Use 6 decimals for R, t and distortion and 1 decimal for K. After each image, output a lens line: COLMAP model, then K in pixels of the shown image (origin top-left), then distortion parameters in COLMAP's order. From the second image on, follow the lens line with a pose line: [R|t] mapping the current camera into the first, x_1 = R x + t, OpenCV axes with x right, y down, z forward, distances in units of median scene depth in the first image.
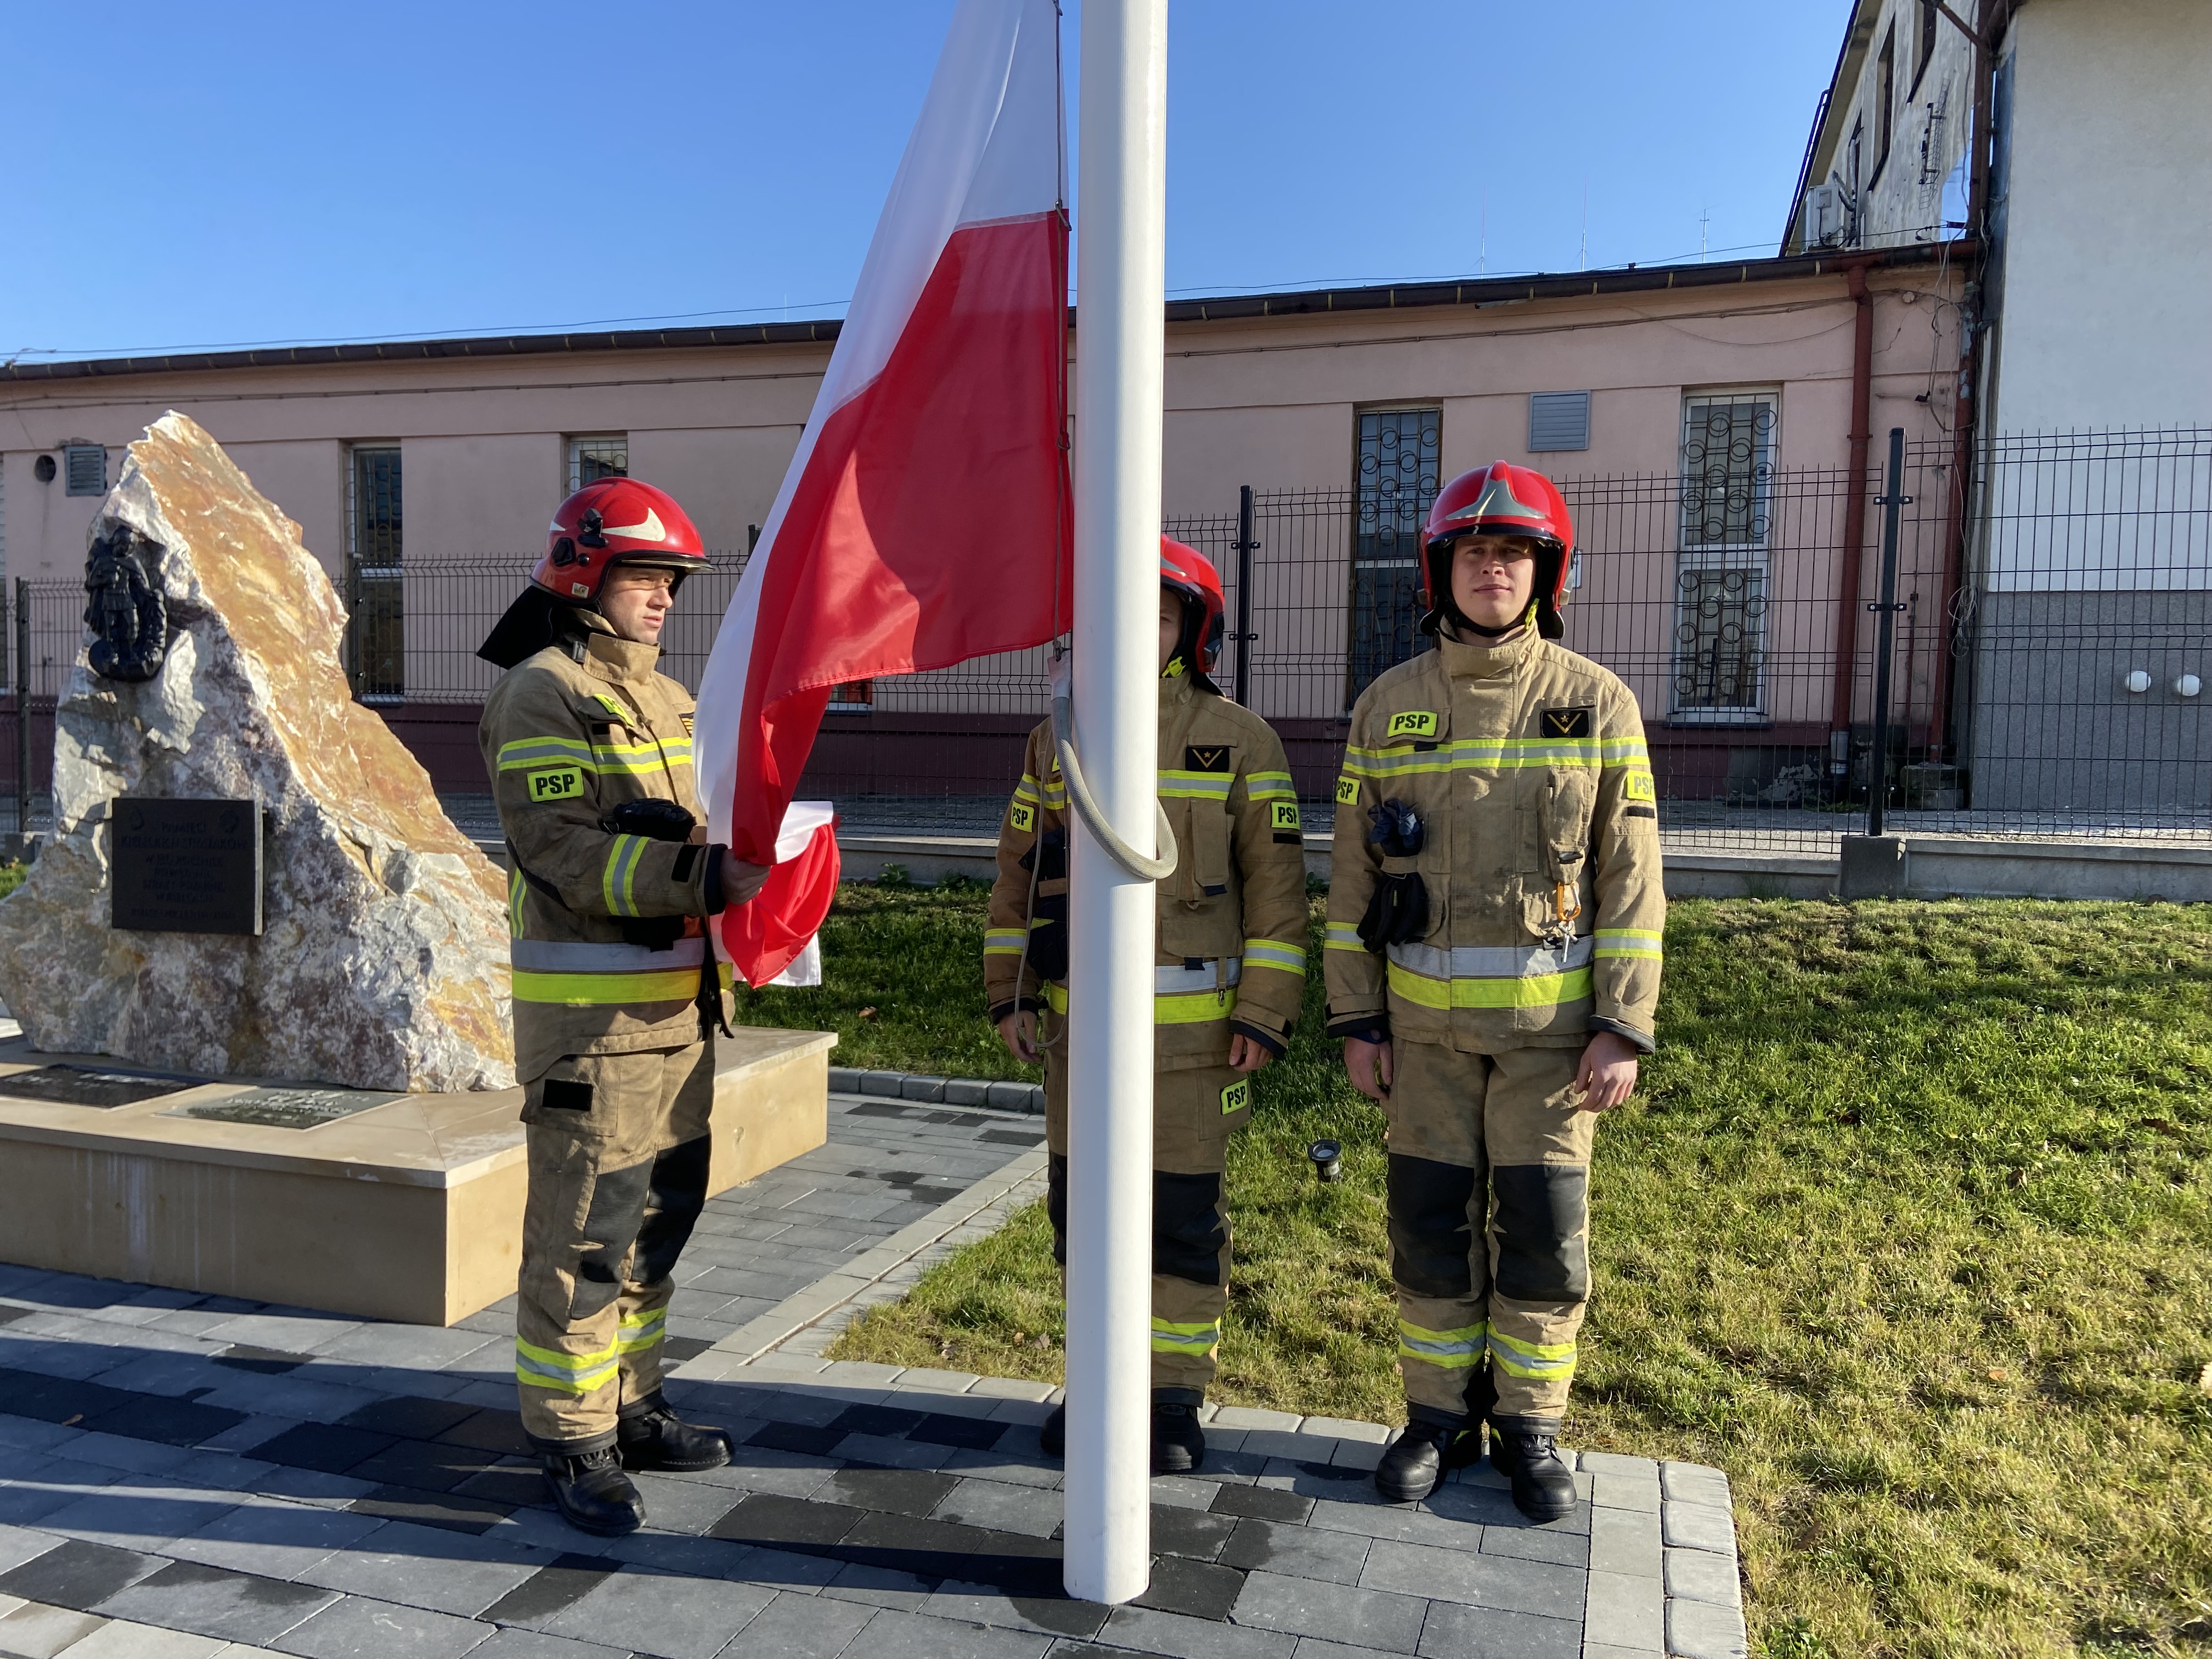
lens RADIAL K [[1657.2, 0, 1150.7], [0, 1657.2, 809.1], [0, 0, 1]] dist [0.150322, -0.203933]
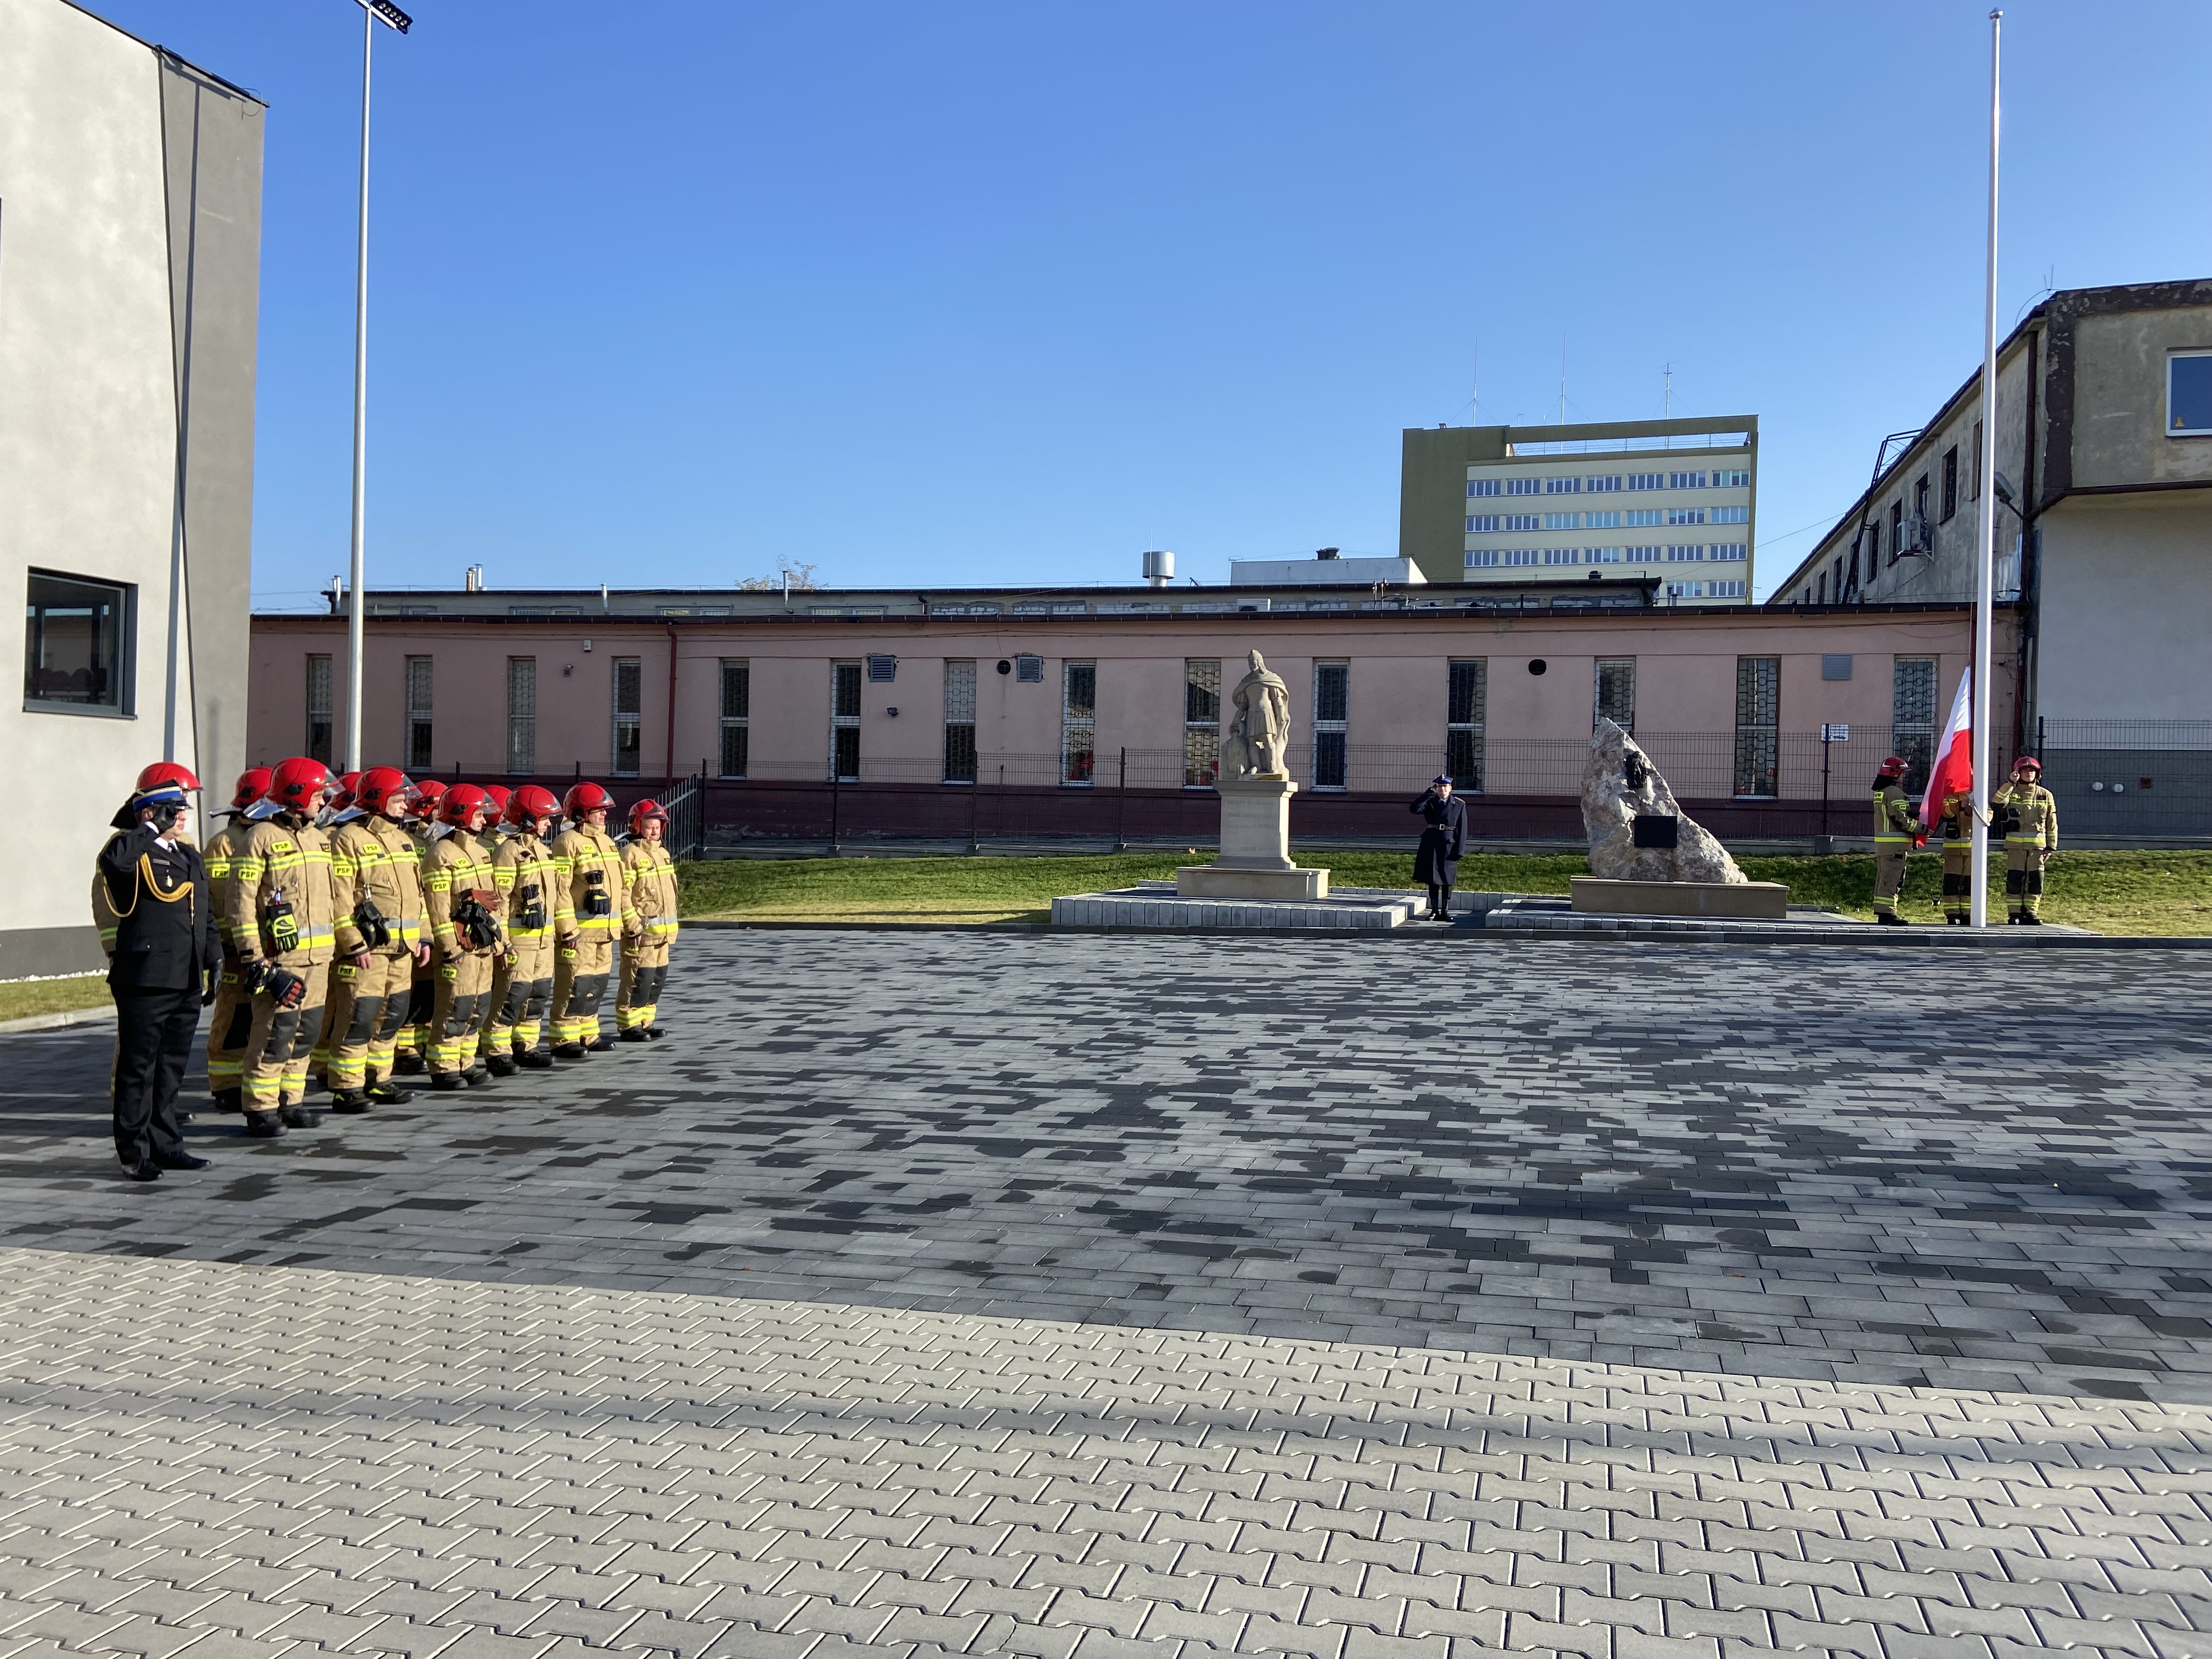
lens RADIAL K [[1657.2, 0, 1150.7], [0, 1657.2, 809.1], [0, 0, 1]] dist [0.150322, -0.203933]
pose [[0.998849, 0.005377, 0.047664, -2.022075], [-0.002968, 0.998721, -0.050467, 0.192134], [-0.047874, 0.050267, 0.997588, -3.097661]]
